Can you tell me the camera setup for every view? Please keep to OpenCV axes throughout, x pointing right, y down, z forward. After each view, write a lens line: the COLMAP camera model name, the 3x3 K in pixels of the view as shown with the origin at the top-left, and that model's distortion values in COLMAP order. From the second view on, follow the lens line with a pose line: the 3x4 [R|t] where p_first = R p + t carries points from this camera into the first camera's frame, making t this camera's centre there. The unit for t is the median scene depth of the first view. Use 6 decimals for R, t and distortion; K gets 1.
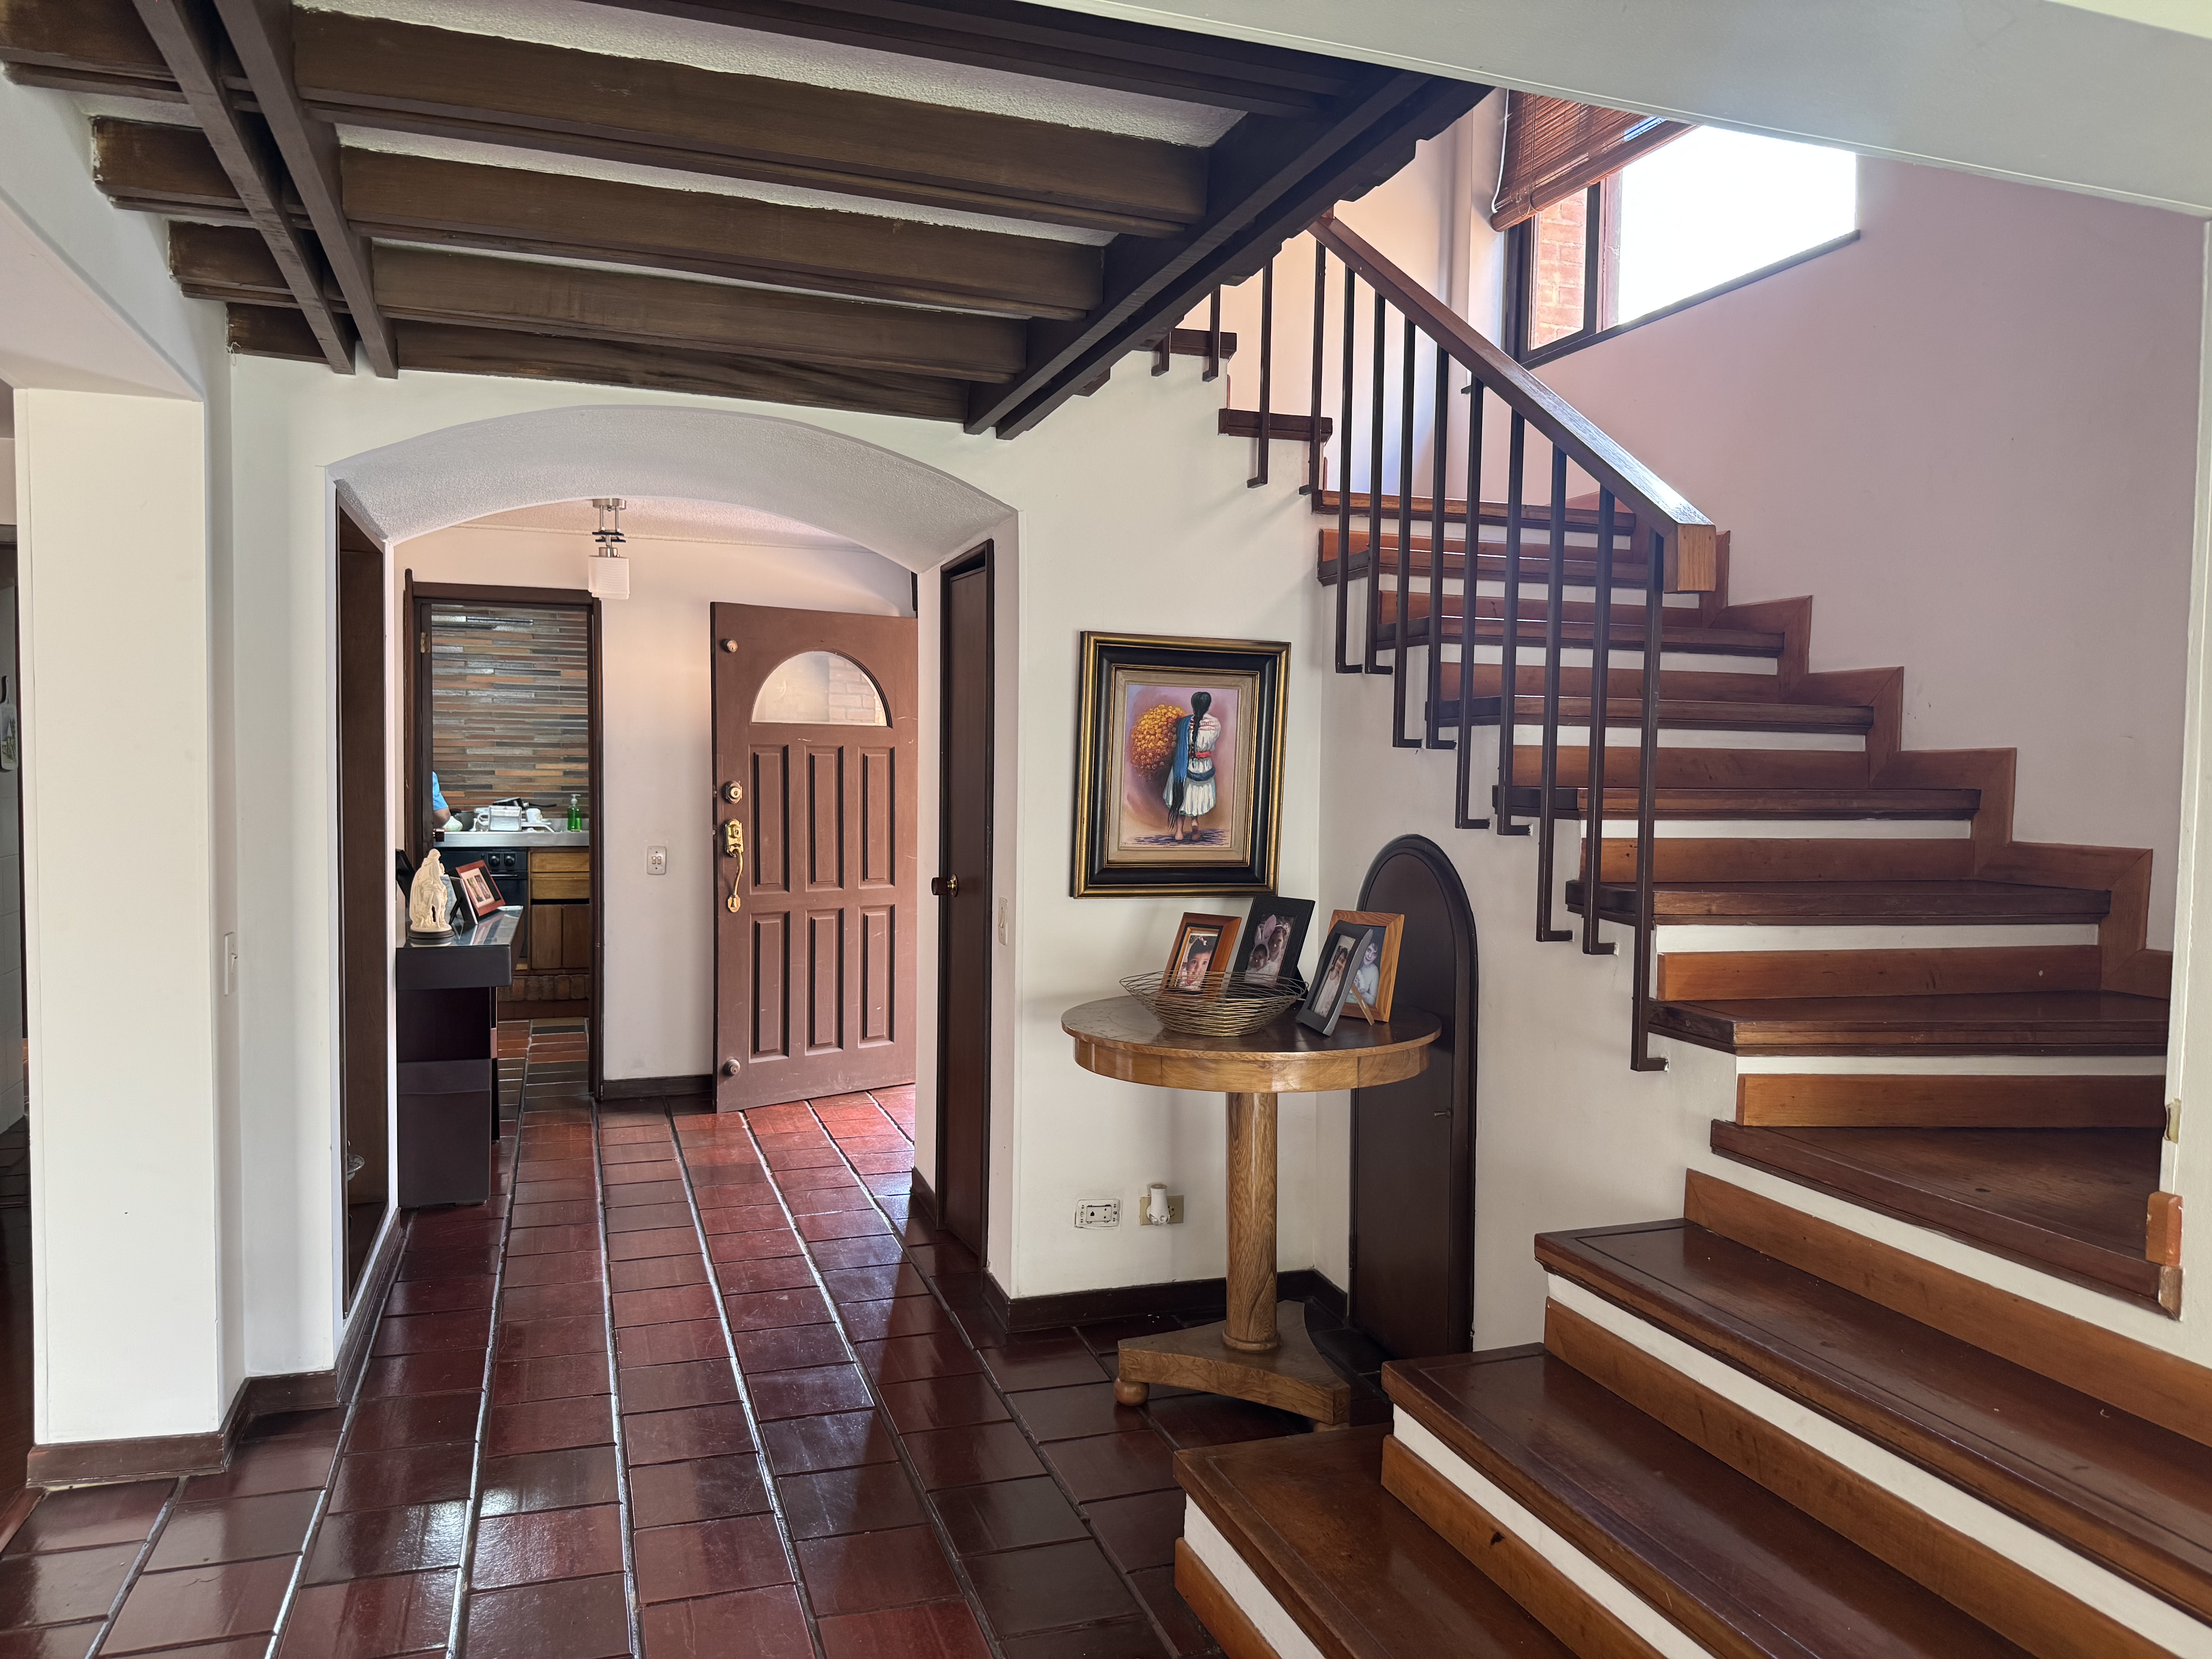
lens RADIAL K [[1567.1, 0, 1095.5], [0, 1567.1, 841.4], [0, 0, 1]] dist [0.080788, -0.100313]
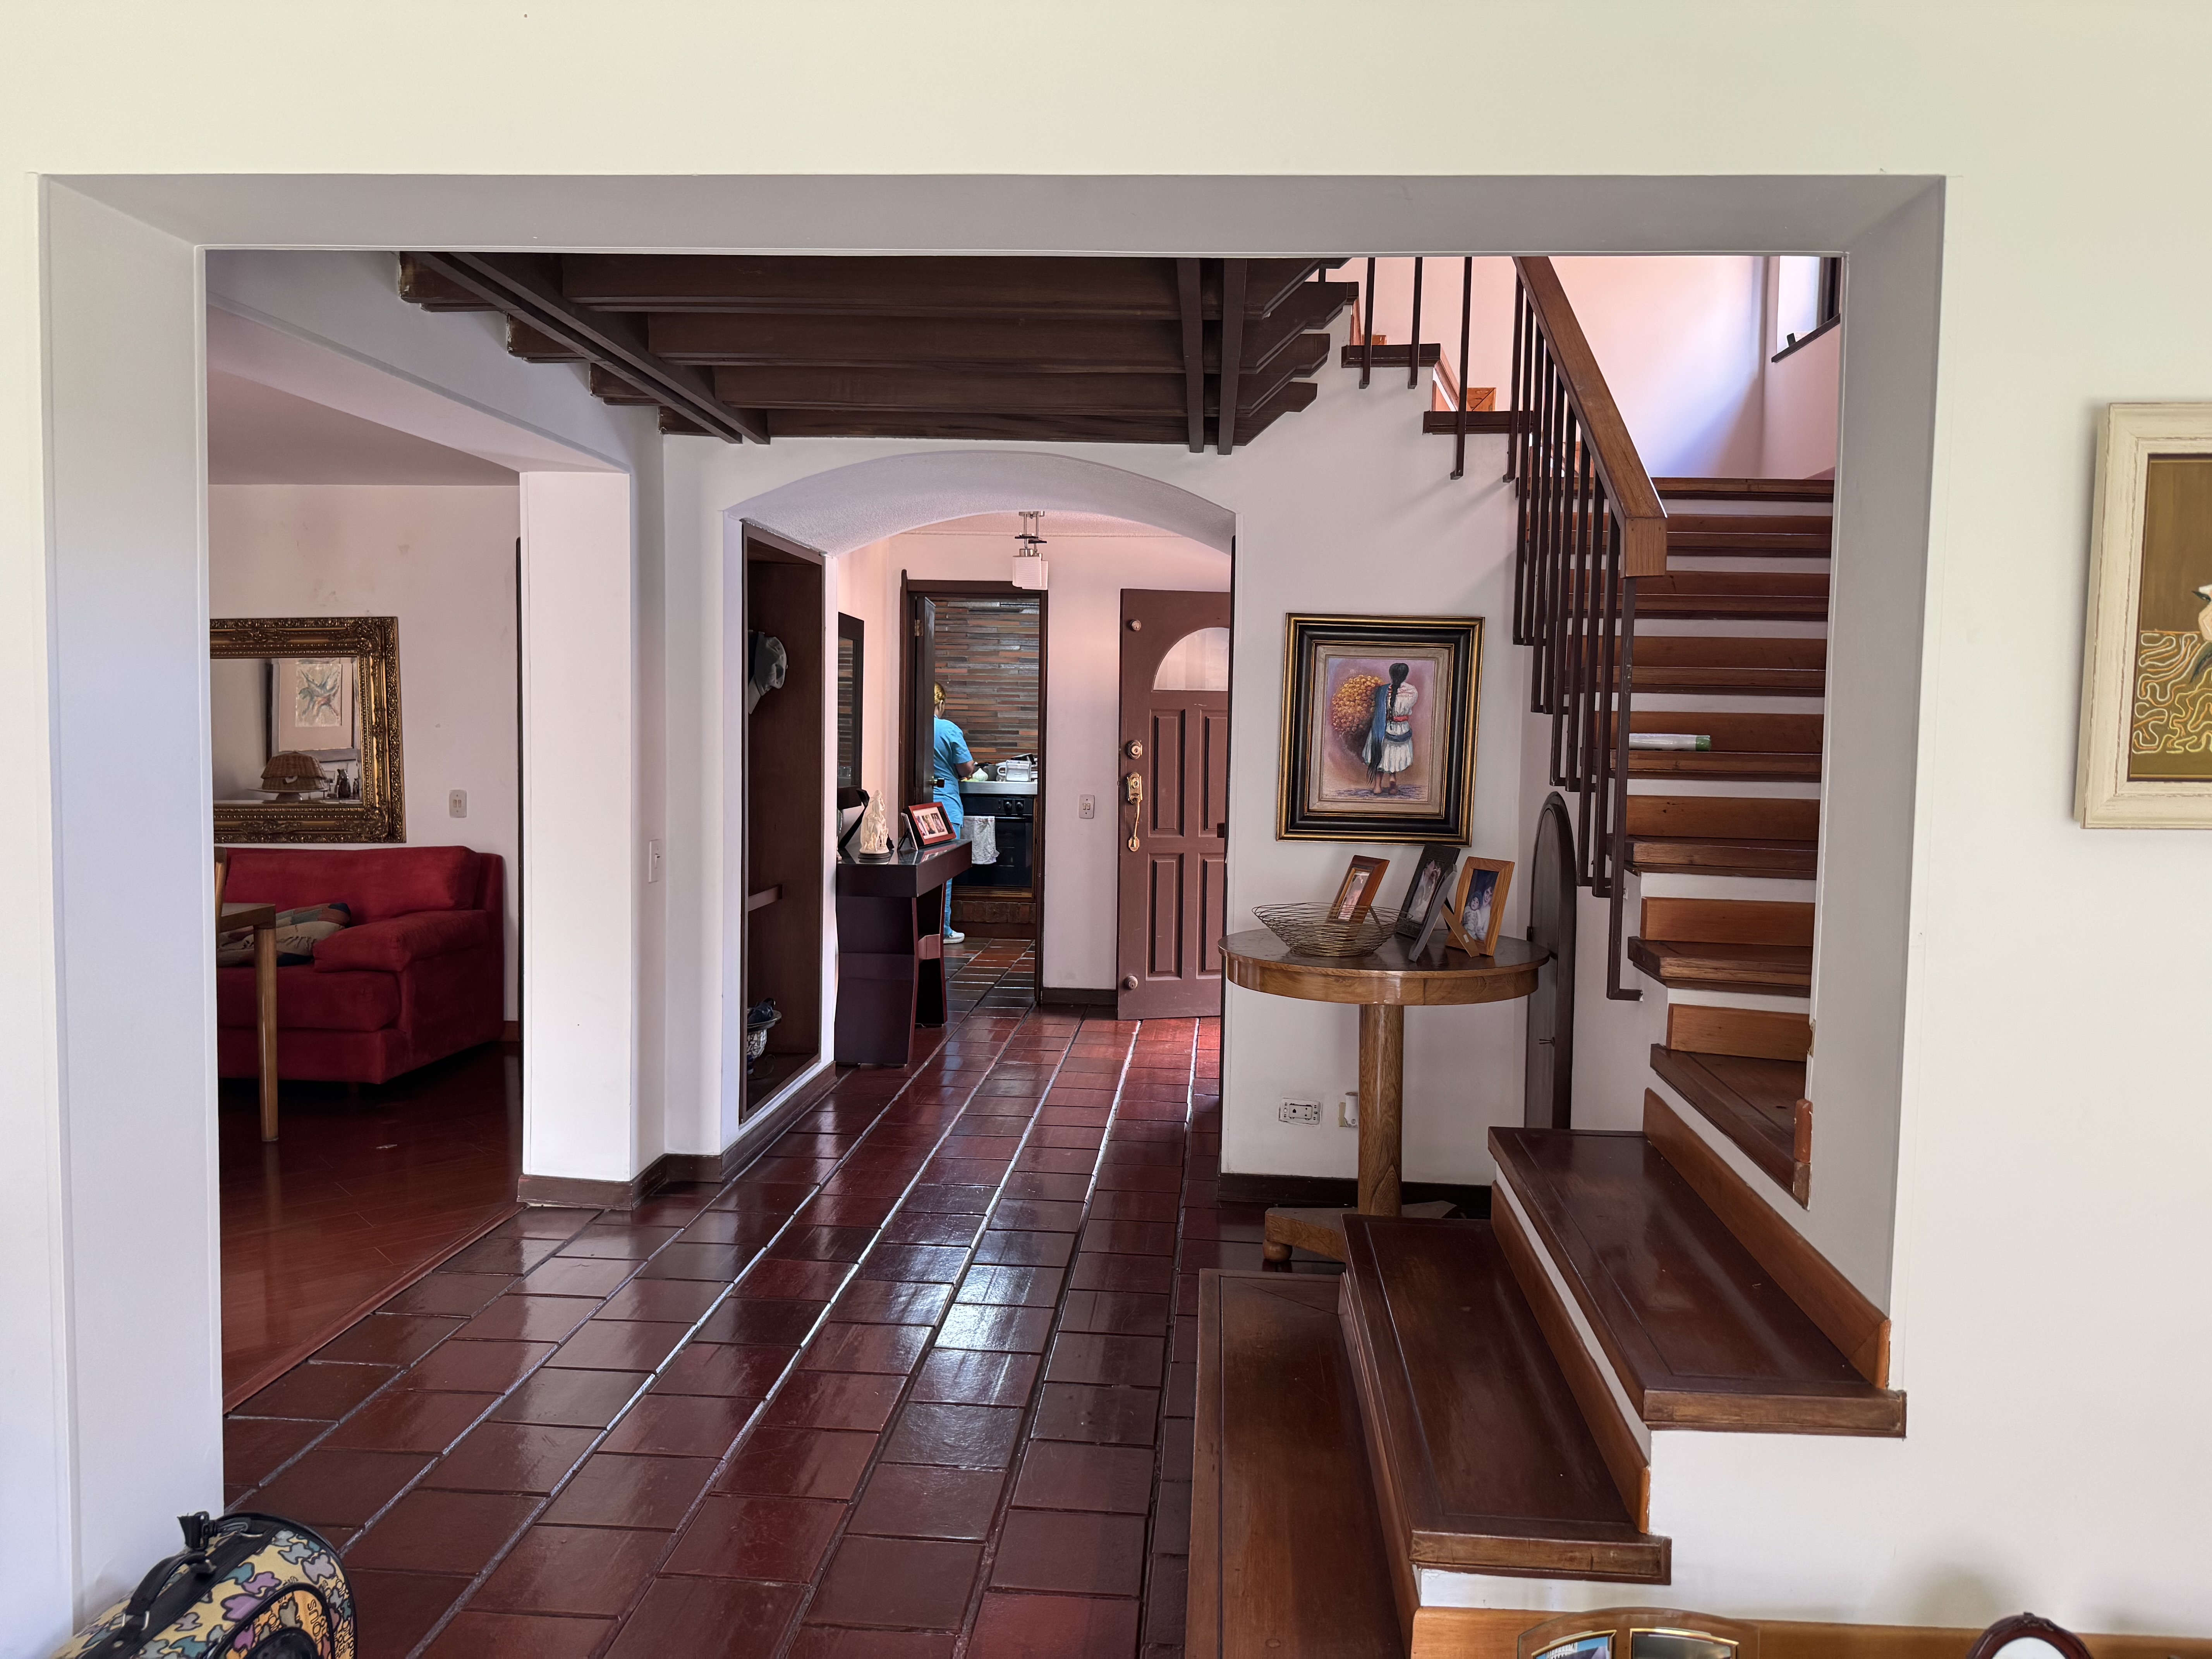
lens RADIAL K [[1567.1, 0, 1108.6], [0, 1567.1, 825.8], [0, 0, 1]] dist [0.080788, -0.100313]
pose [[0.921685, 0.030388, -0.386747, 0.323748], [-0.024866, 0.999505, 0.019274, 0.005595], [0.387141, -0.008148, 0.921984, -0.132476]]
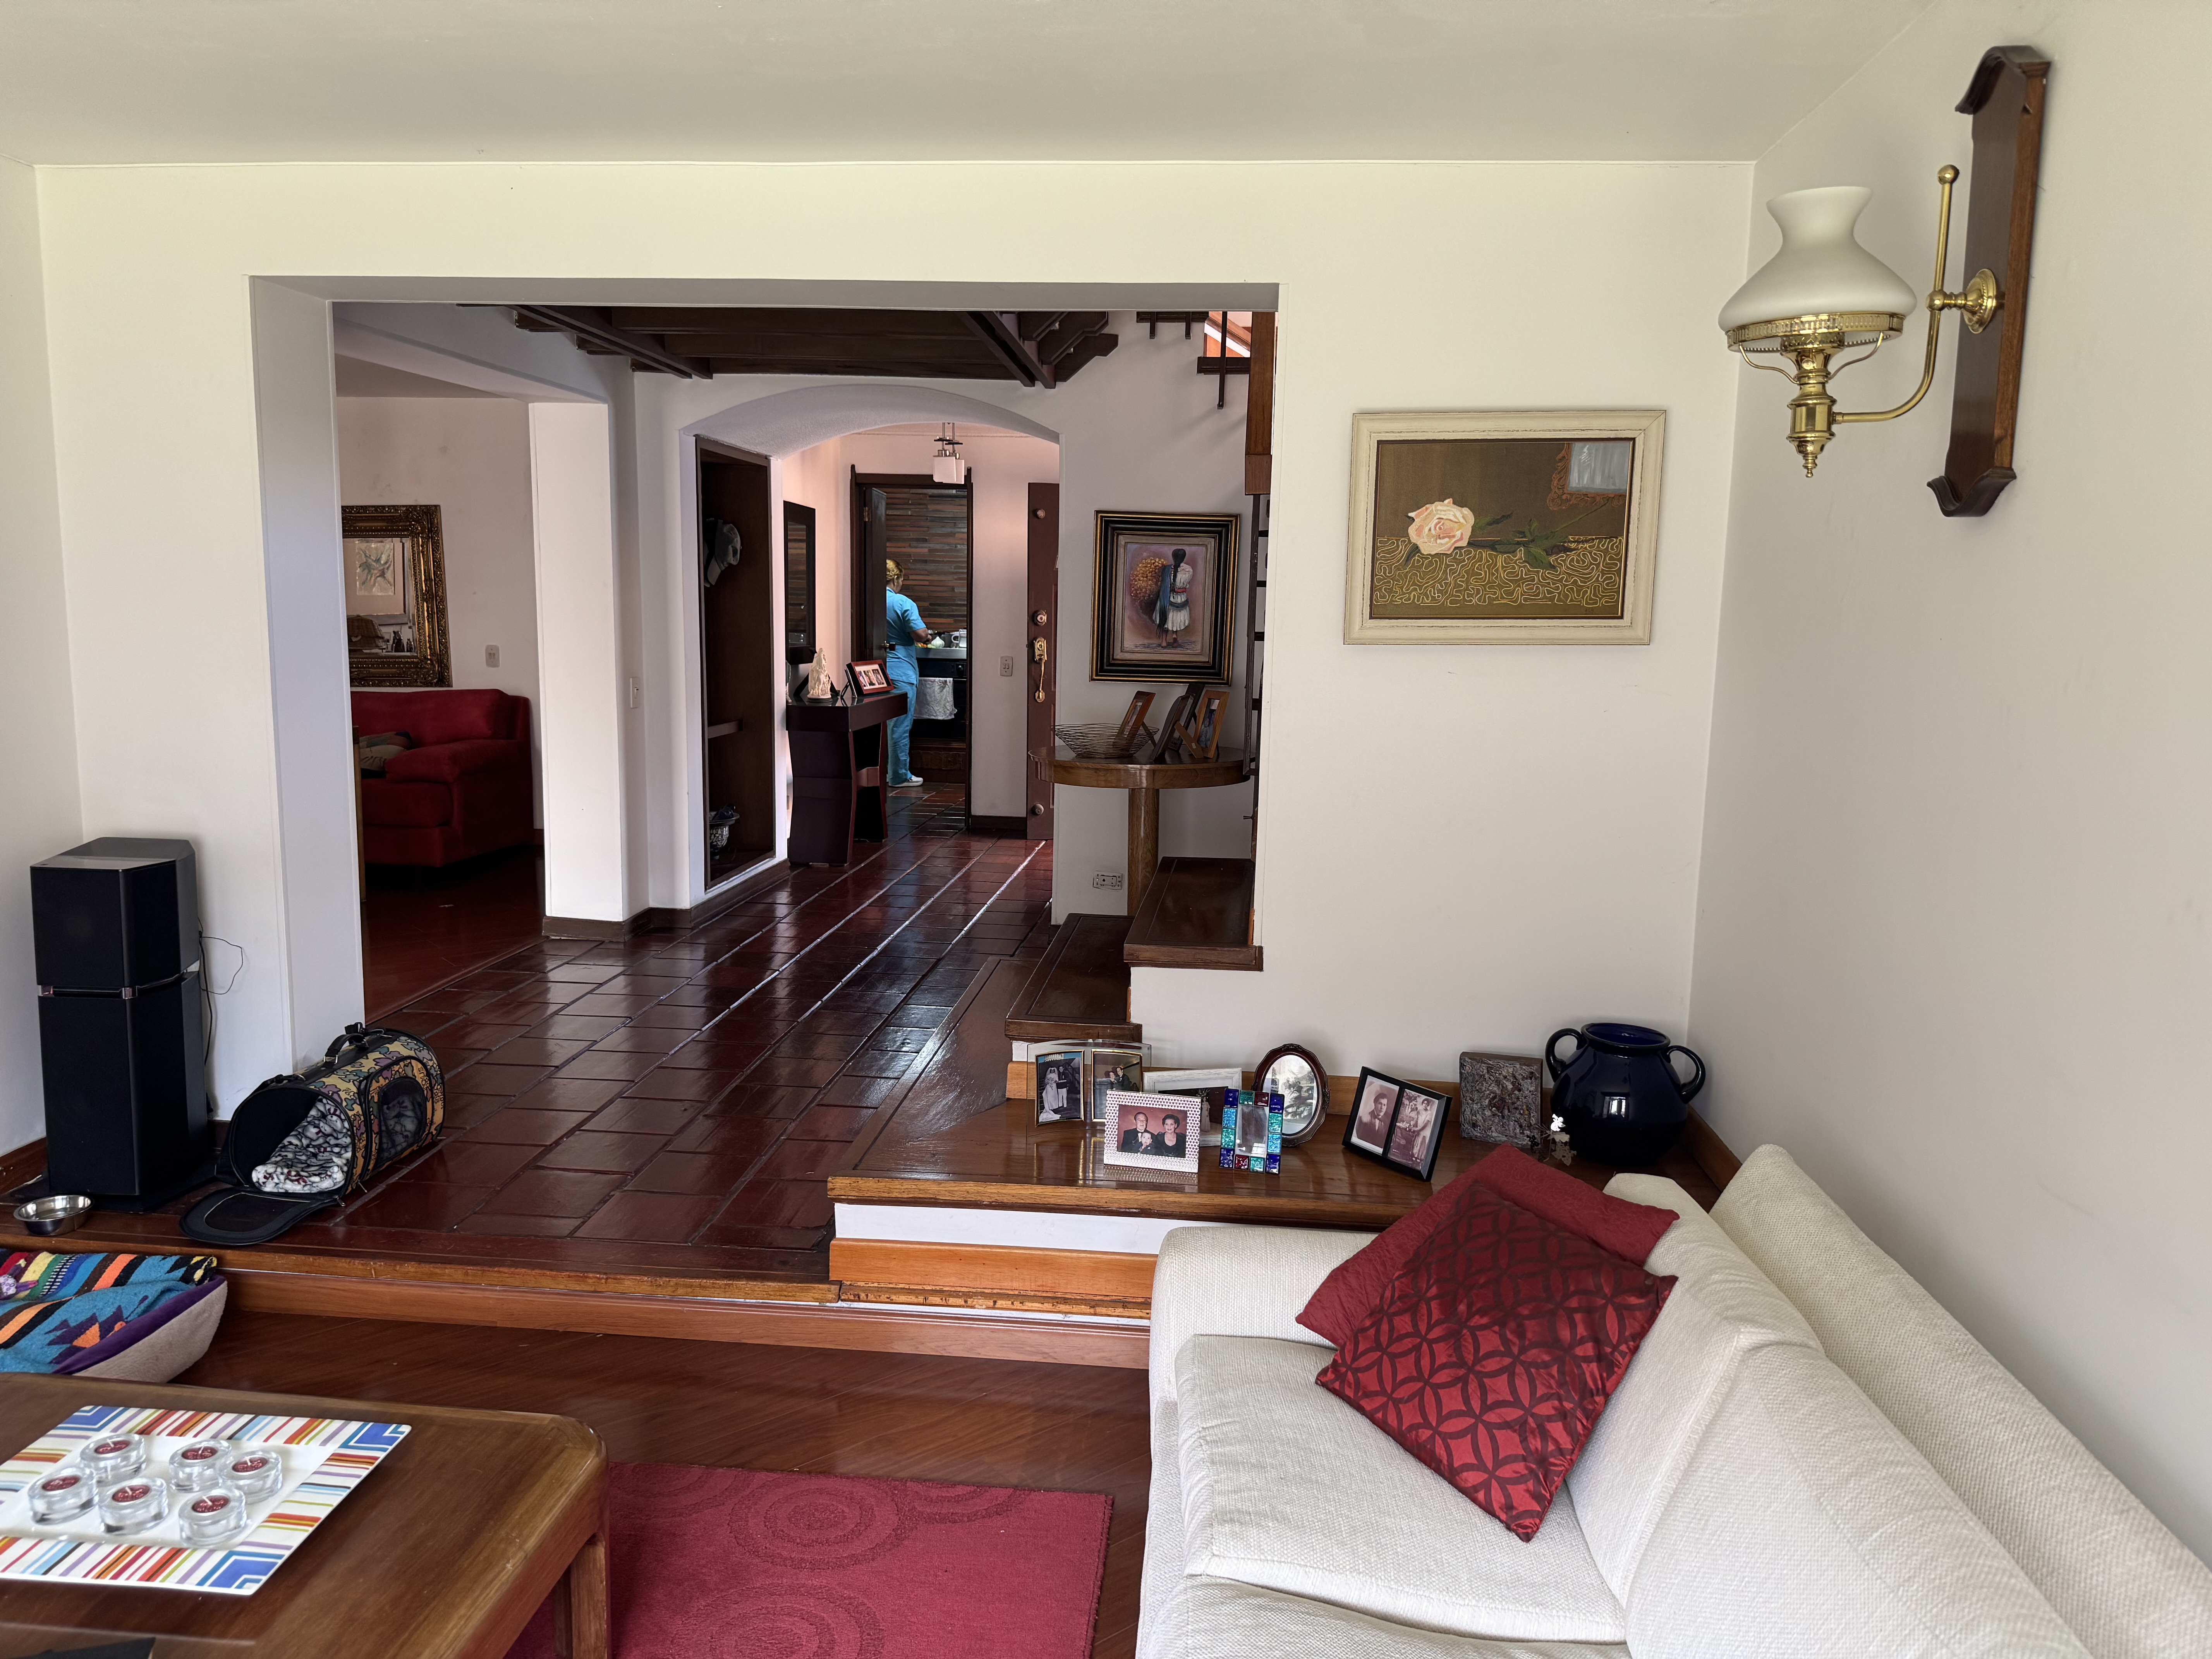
lens RADIAL K [[1567.1, 0, 1093.3], [0, 1567.1, 847.9], [0, 0, 1]] dist [0.080788, -0.100313]
pose [[0.908947, 0.073750, -0.410337, 0.654231], [-0.031448, 0.993554, 0.108909, 0.030710], [0.415724, -0.086088, 0.905407, -0.454295]]
